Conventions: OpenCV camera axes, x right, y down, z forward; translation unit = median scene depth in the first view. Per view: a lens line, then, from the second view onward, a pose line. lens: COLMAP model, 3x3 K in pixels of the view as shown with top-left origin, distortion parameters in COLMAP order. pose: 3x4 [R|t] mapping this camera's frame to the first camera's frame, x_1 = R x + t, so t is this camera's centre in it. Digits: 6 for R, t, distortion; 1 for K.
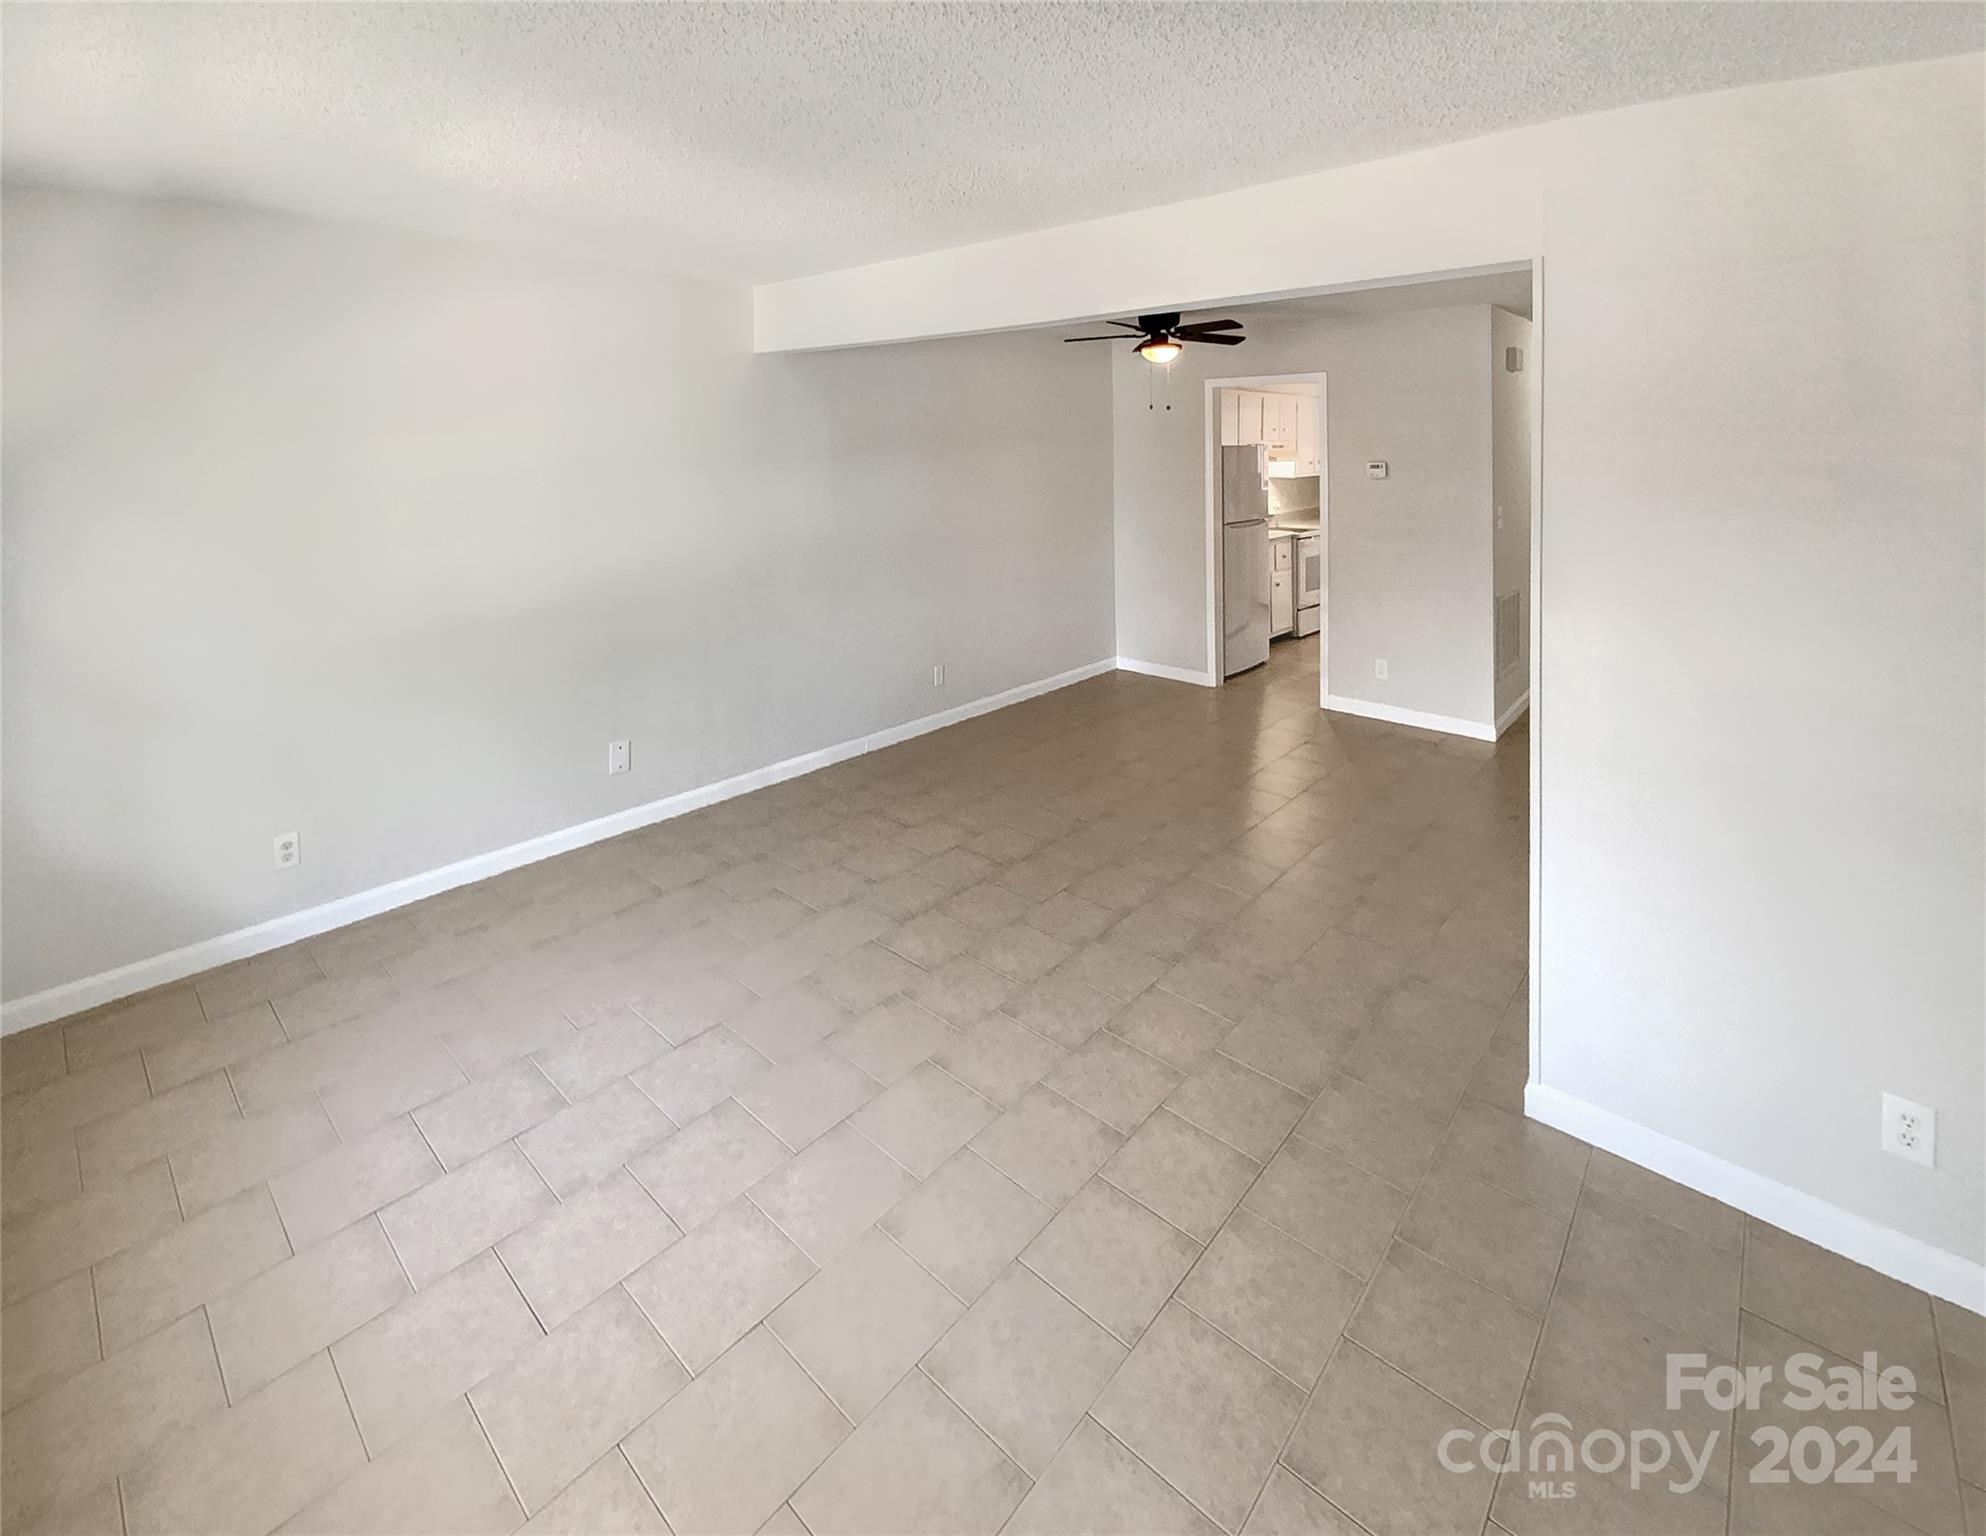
lens RADIAL K [[872.7, 0, 994.9], [0, 872.7, 763.1], [0, 0, 1]] dist [0.004550, -0.000073]
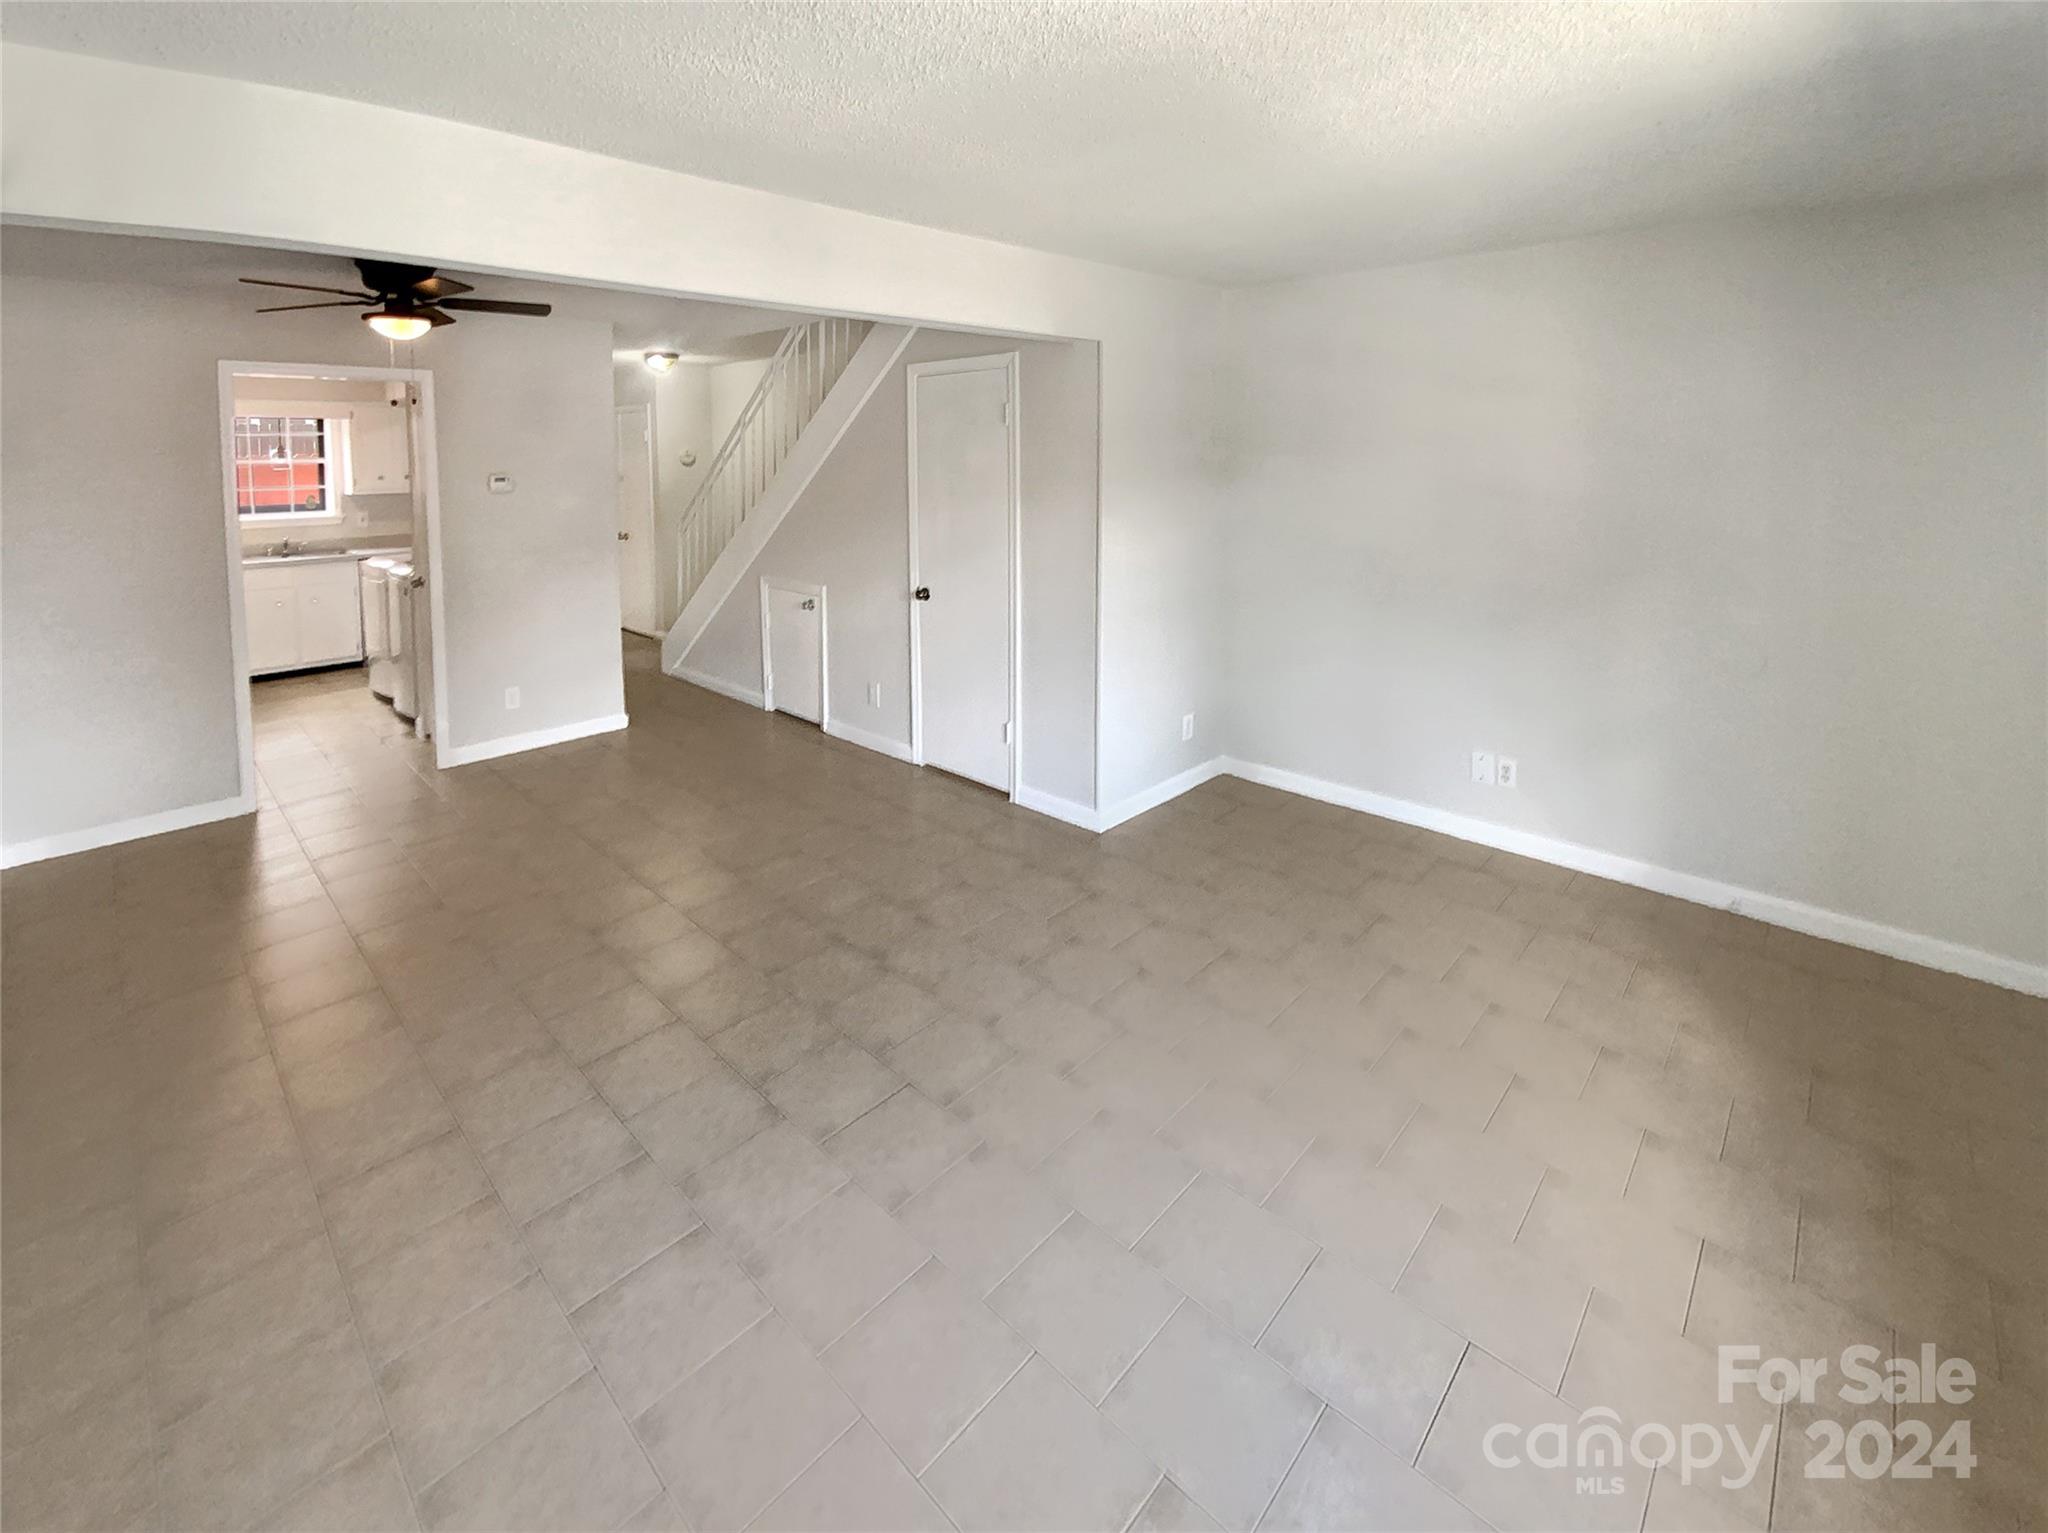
lens RADIAL K [[823.6, 0, 1029.3], [0, 823.6, 764.2], [0, 0, 1]] dist [0.012395, -0.000702]
pose [[0.017120, -0.357423, 0.933786, -0.860720], [0.355853, 0.874949, 0.328378, -0.301606], [-0.934385, 0.326668, 0.142169, 0.826164]]
